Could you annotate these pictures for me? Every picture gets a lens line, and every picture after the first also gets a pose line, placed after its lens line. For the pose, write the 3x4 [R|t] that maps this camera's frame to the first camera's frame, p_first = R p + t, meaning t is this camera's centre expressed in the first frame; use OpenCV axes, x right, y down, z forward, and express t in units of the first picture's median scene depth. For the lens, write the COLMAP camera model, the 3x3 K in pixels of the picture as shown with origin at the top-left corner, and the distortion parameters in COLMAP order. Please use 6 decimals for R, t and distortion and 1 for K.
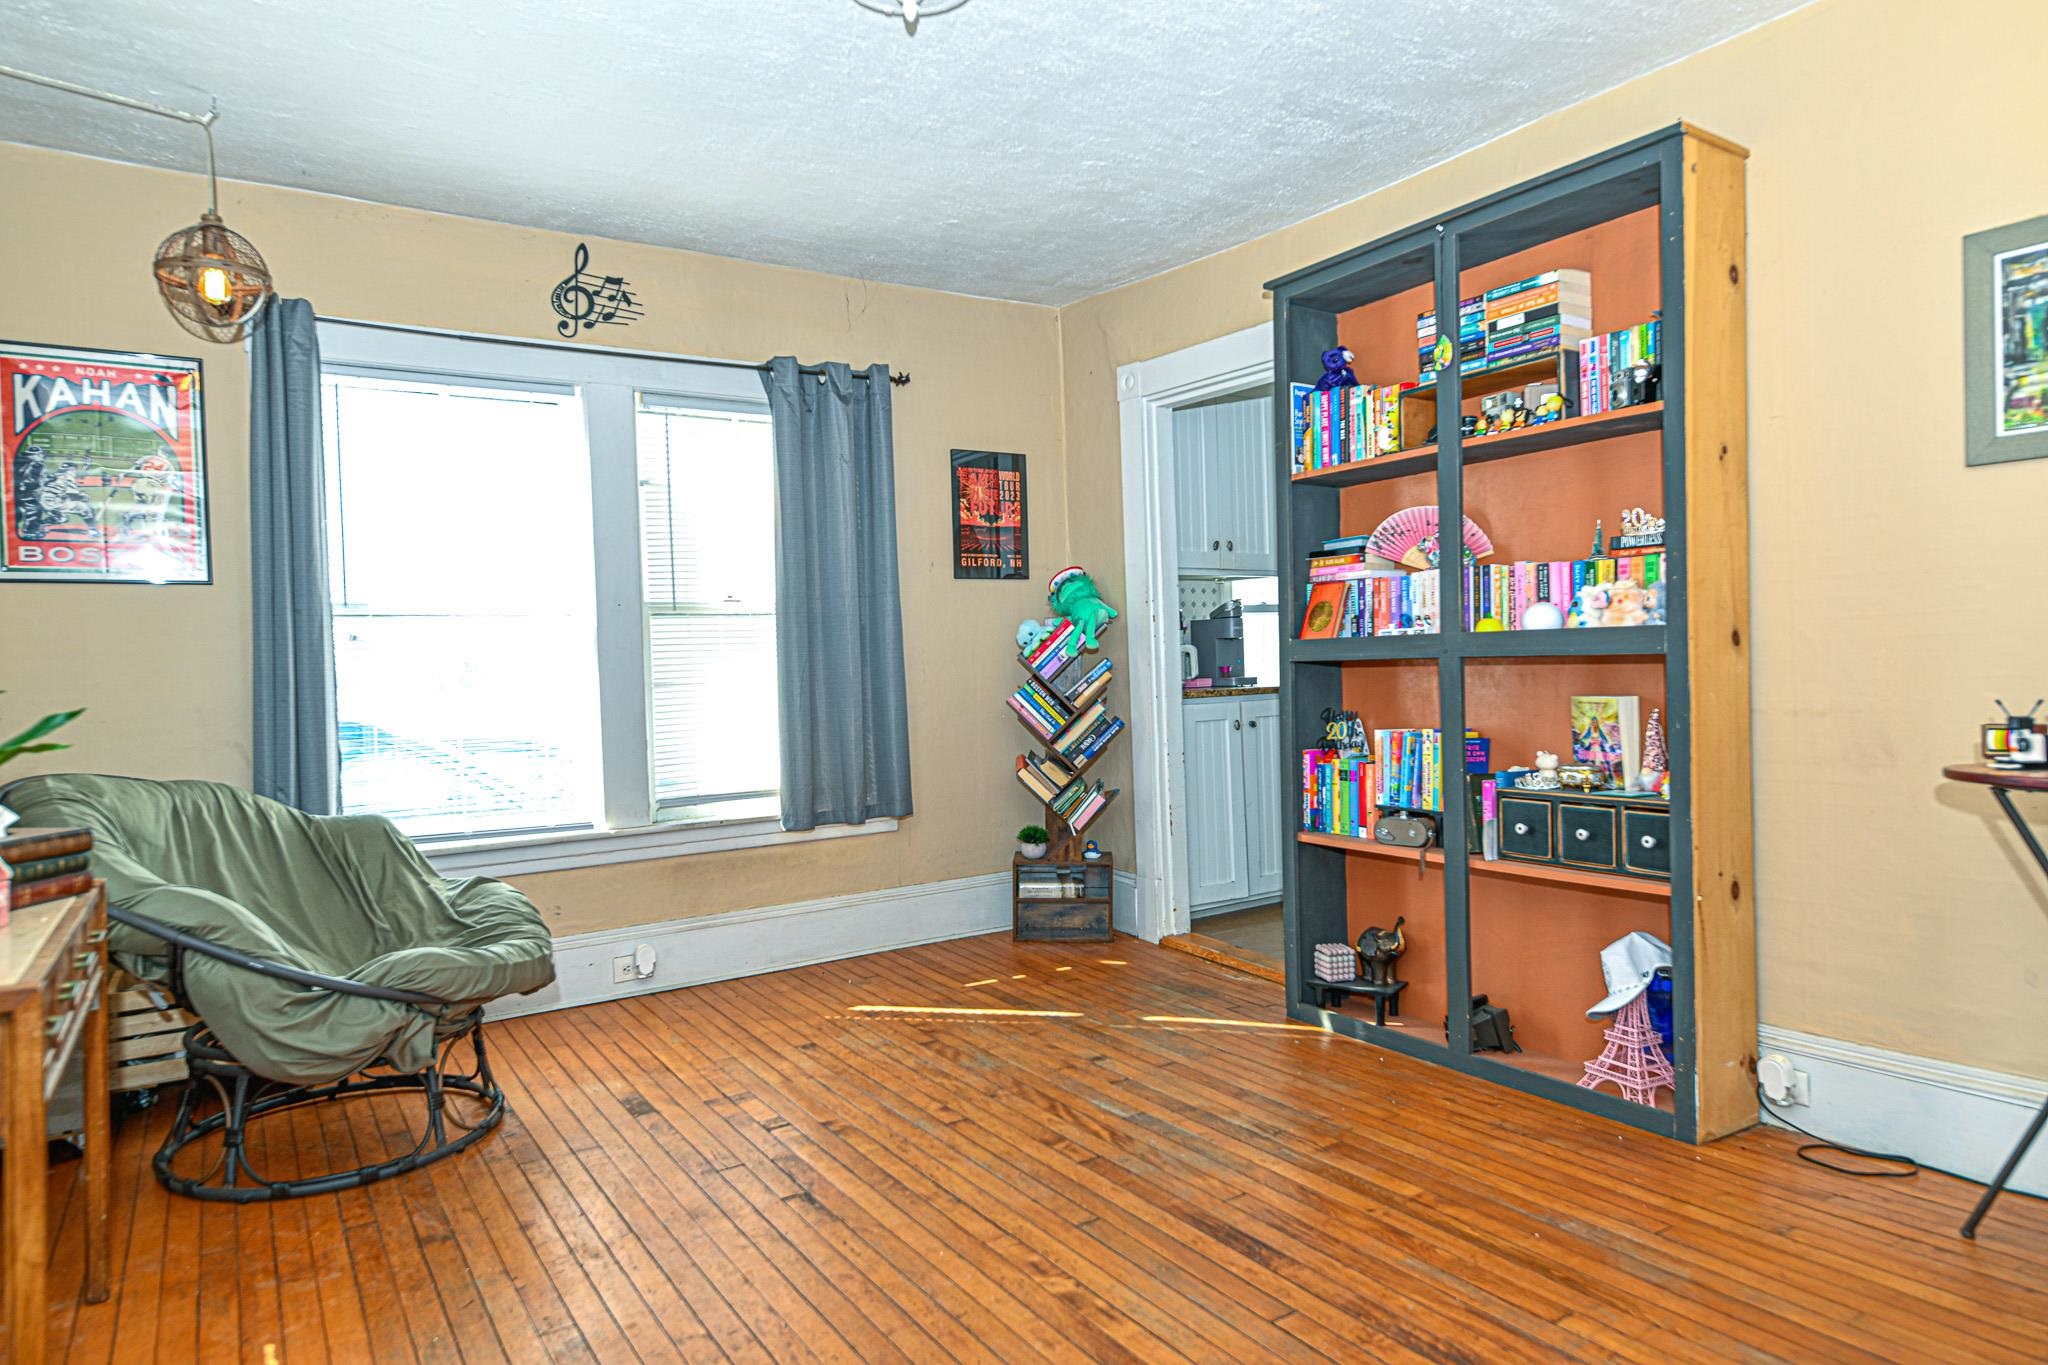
lens RADIAL K [[1231.6, 0, 1024.8], [0, 1231.6, 677.4], [0, 0, 1]] dist [0.003461, -0.000865]
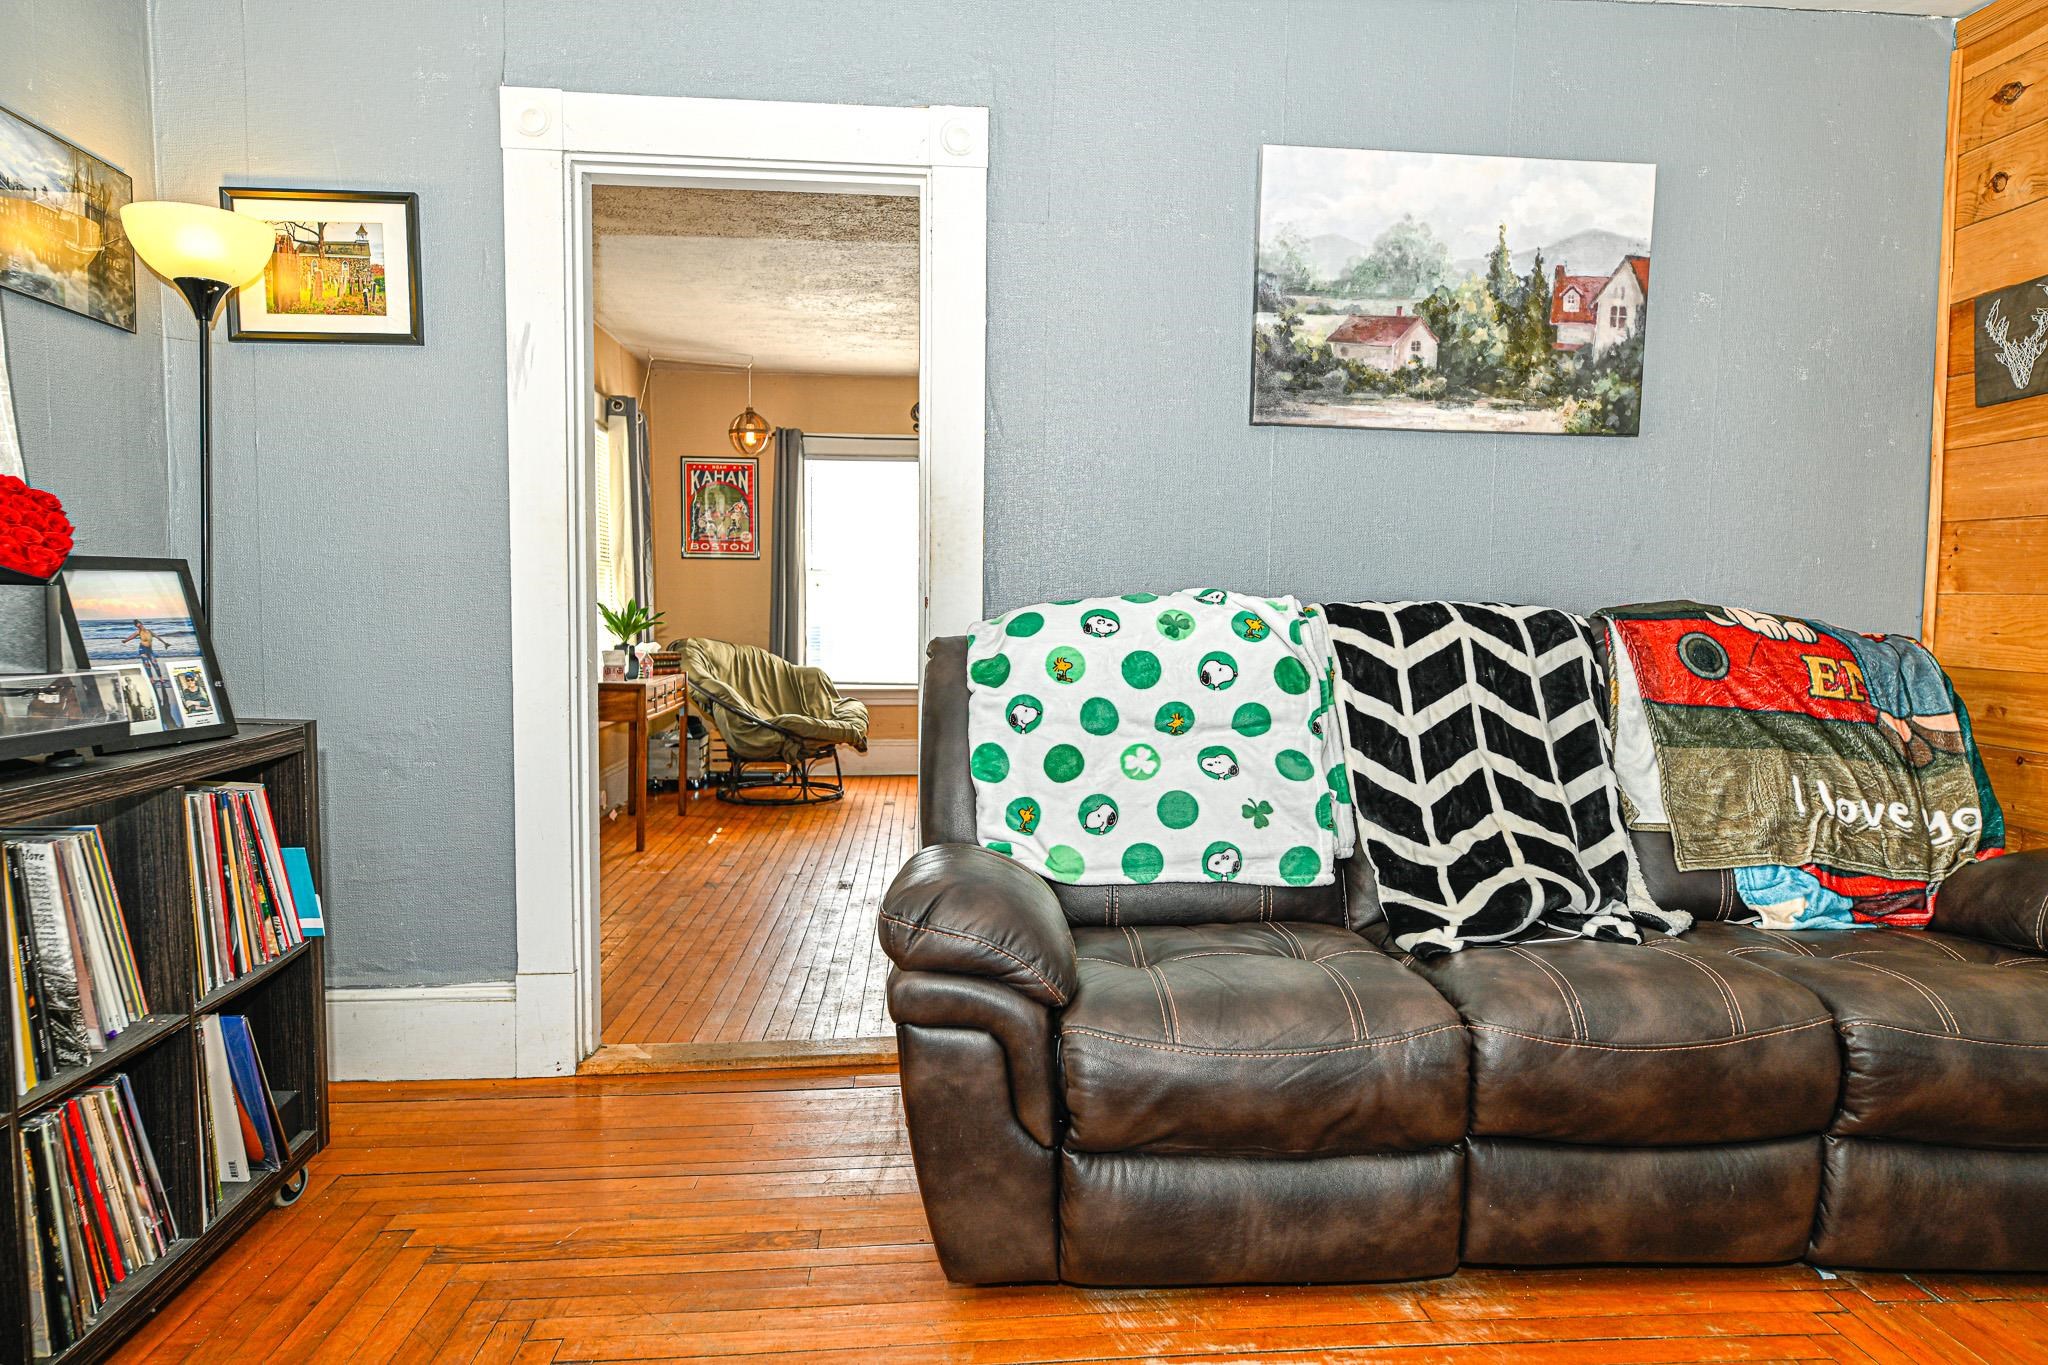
lens RADIAL K [[1231.6, 0, 1024.8], [0, 1231.6, 677.4], [0, 0, 1]] dist [0.003461, -0.000865]
pose [[0.877193, 0.061404, -0.476196, 0.779531], [-0.035473, 0.997366, 0.063262, -0.020089], [0.478826, -0.038601, 0.877061, -0.680888]]
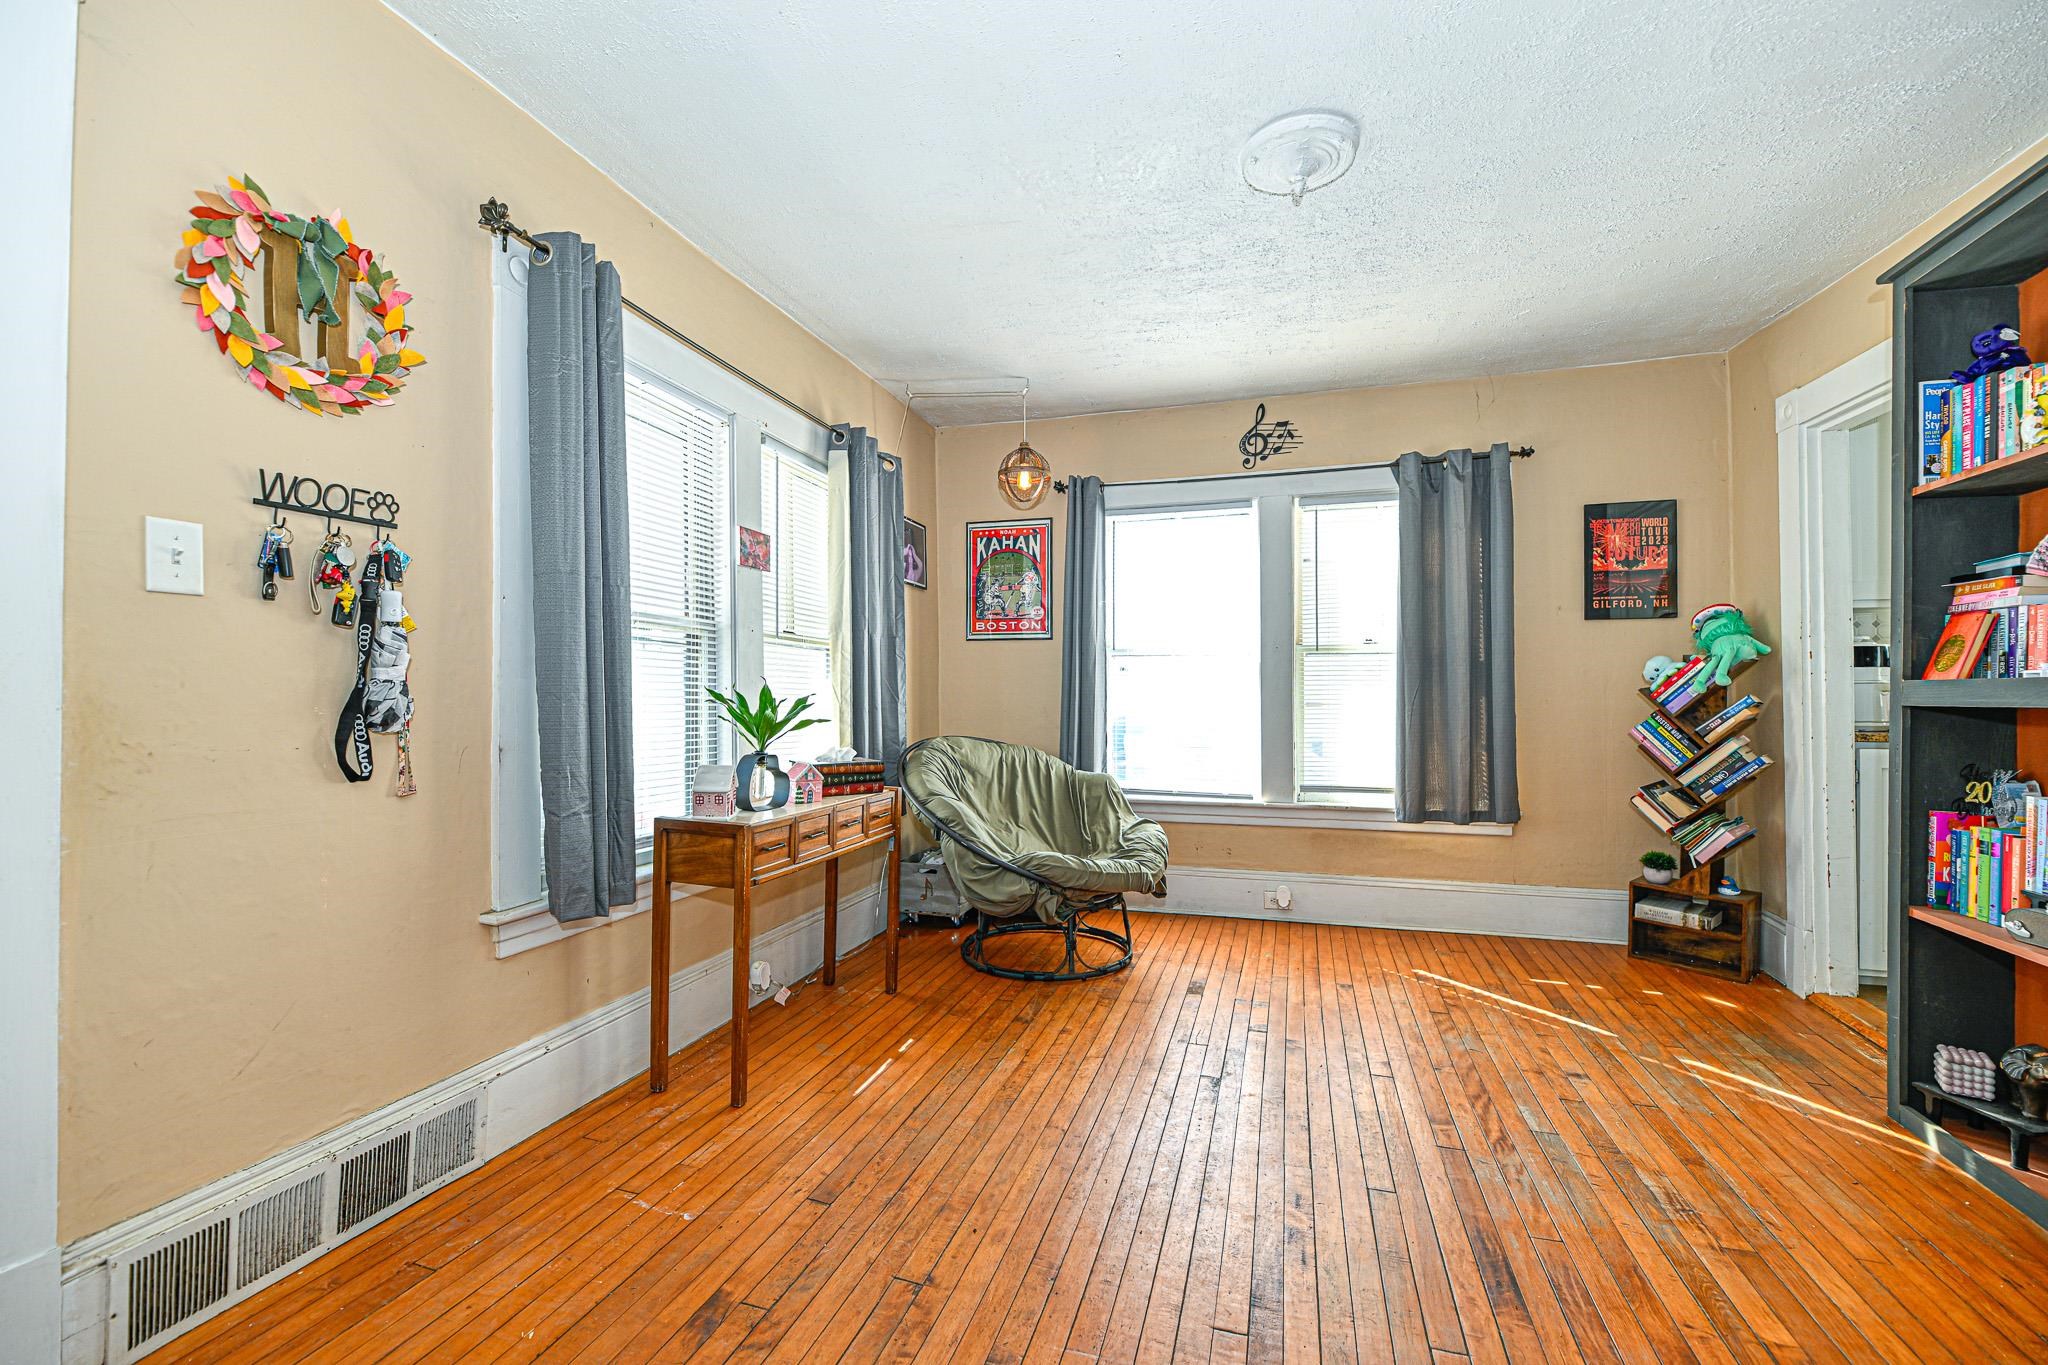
lens RADIAL K [[851.3, 0, 1024.0], [0, 851.3, 682.5], [0, 0, 1]] dist [0.000470, -0.005817]
pose [[0.639774, 0.020505, -0.768290, 0.275393], [-0.030594, 0.999531, 0.001200, -0.011132], [0.767954, 0.022737, 0.640101, 0.148443]]
